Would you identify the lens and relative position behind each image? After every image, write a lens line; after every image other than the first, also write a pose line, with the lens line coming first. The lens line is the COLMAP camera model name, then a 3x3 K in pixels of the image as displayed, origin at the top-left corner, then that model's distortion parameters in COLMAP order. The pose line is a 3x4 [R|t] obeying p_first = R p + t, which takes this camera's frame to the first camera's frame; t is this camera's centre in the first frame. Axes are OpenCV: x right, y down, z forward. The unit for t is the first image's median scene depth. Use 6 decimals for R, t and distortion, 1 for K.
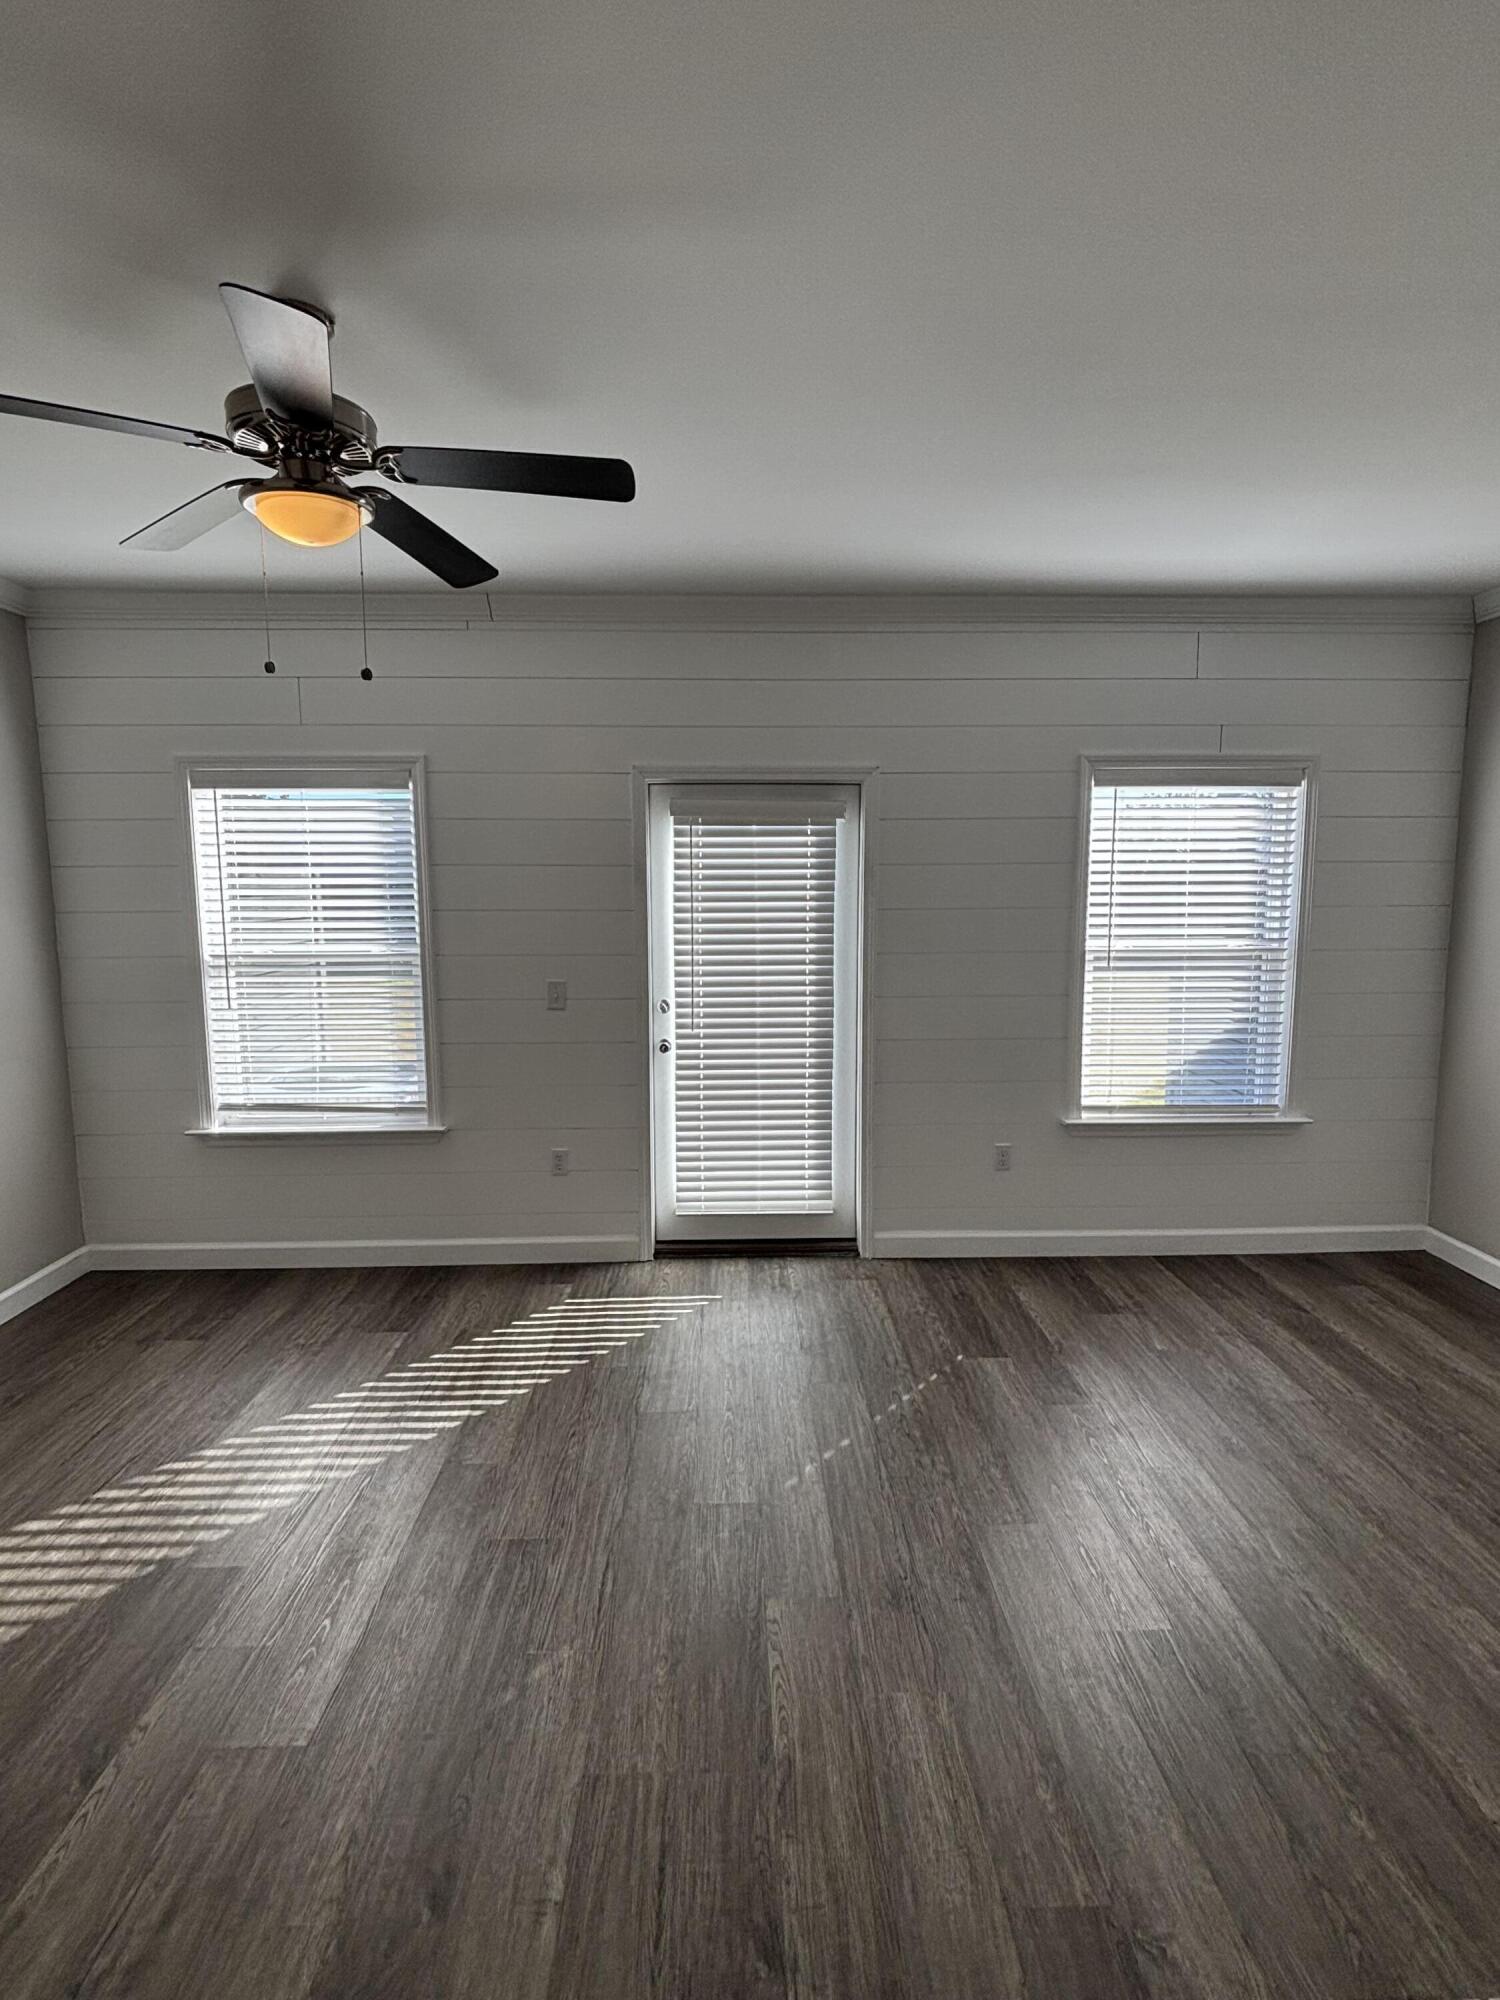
lens RADIAL K [[967.8, 0, 751.2], [0, 967.8, 994.0], [0, 0, 1]] dist [0.001475, 0.000437]
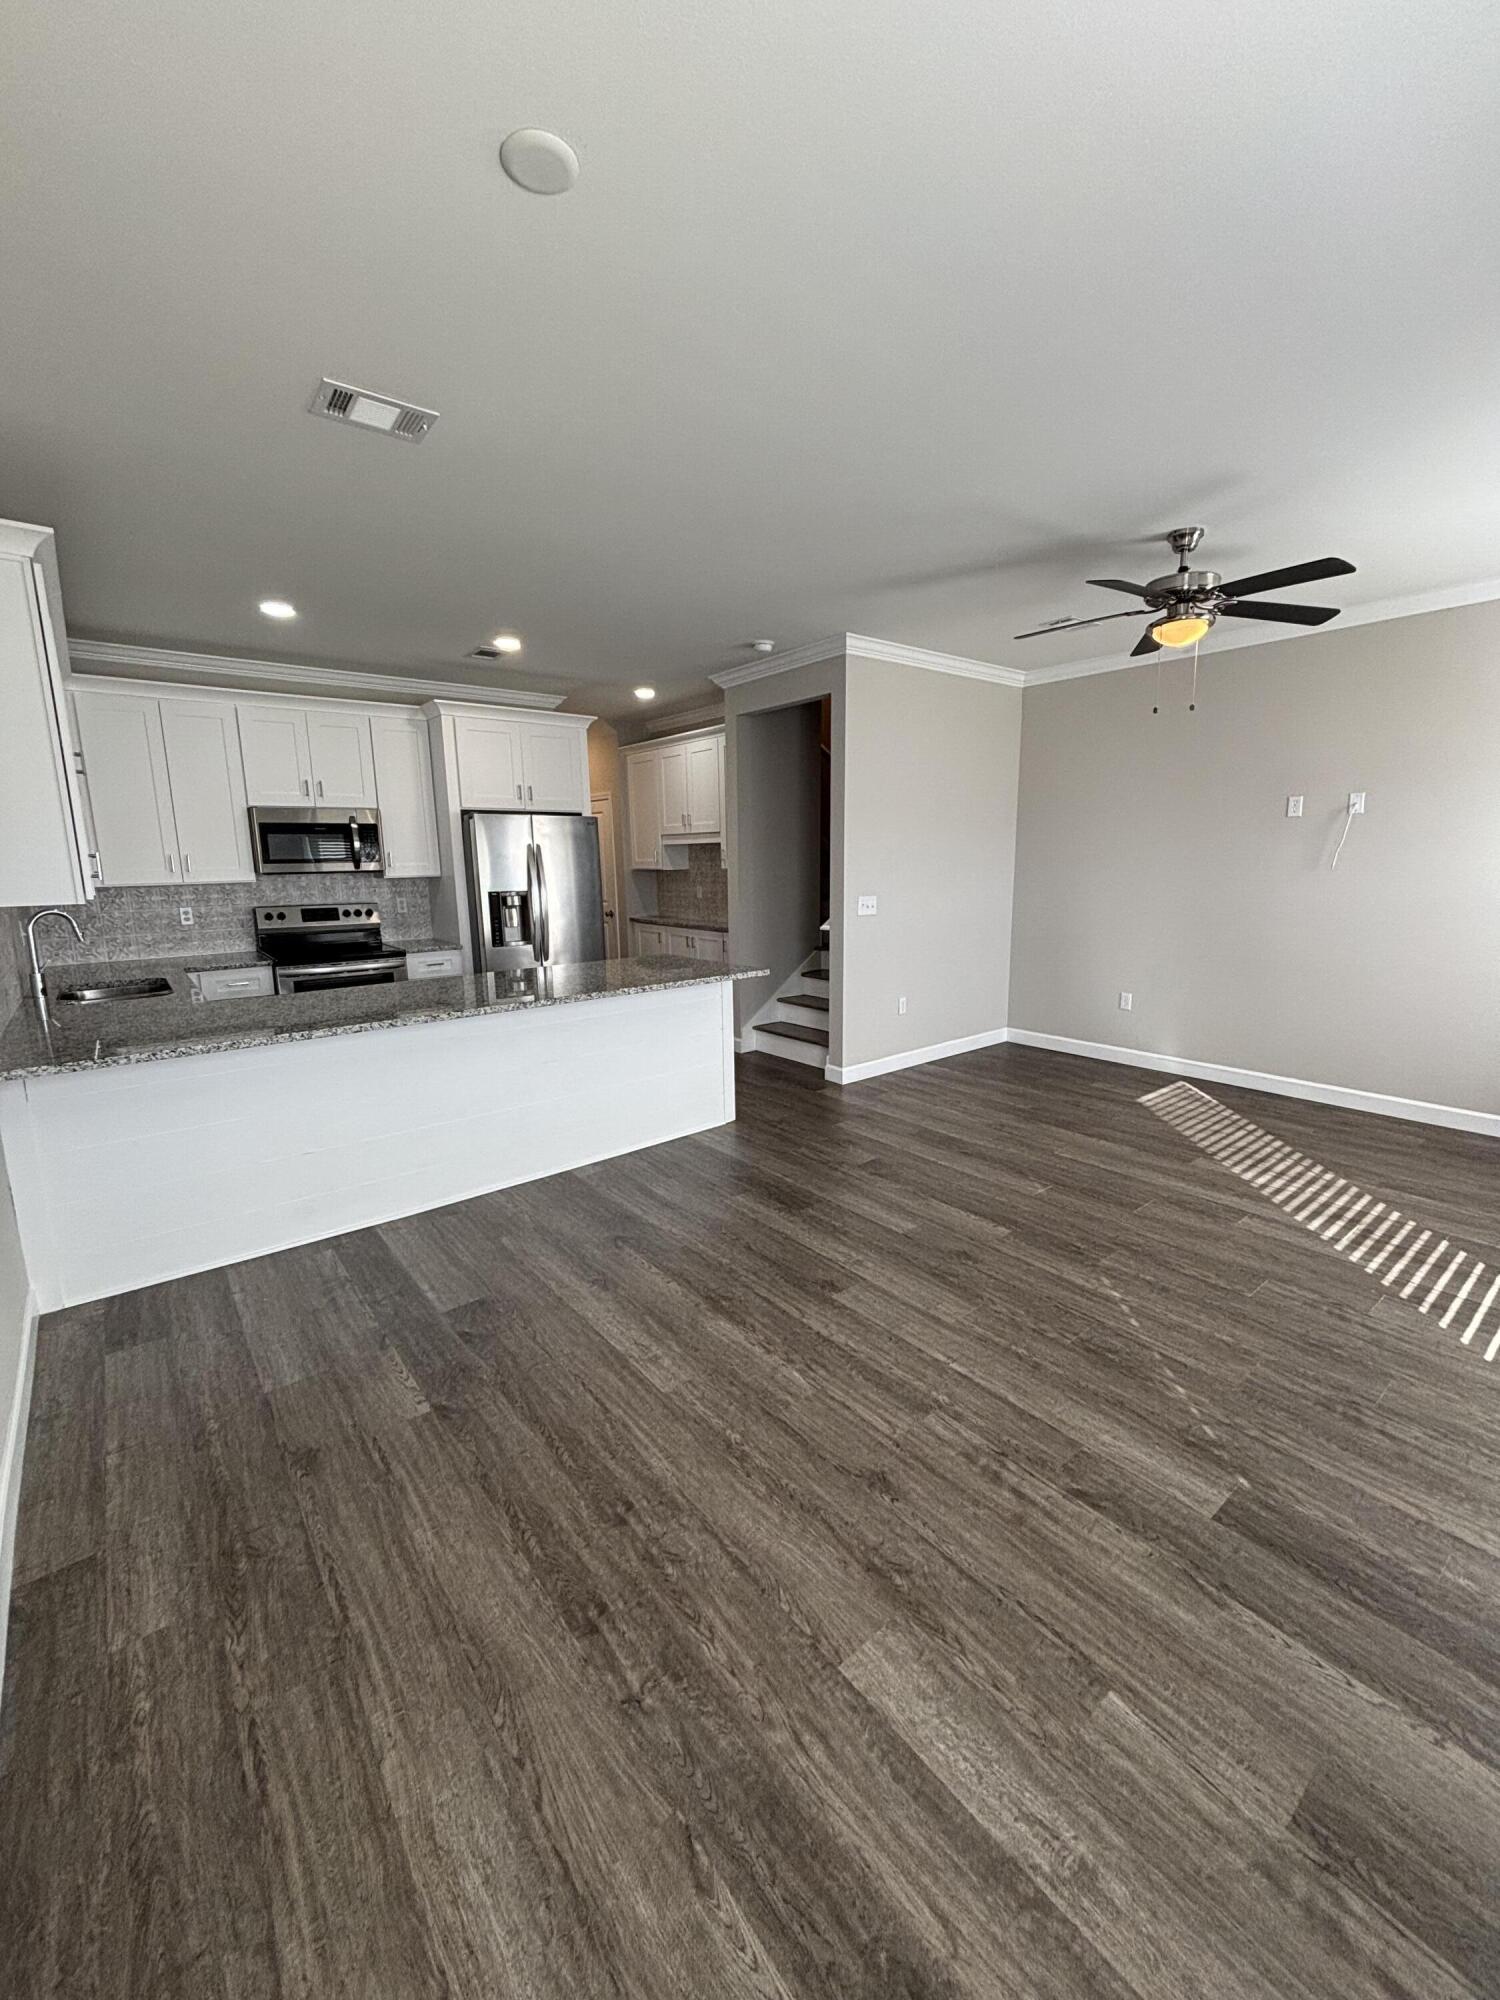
lens RADIAL K [[794.8, 0, 750.5], [0, 794.8, 995.3], [0, 0, 1]] dist [-0.000196, -0.000745]
pose [[-0.796445, 0.121257, -0.592429, 0.982974], [-0.050855, 0.962788, 0.265429, -0.115273], [0.602568, 0.241528, -0.760642, 1.411439]]
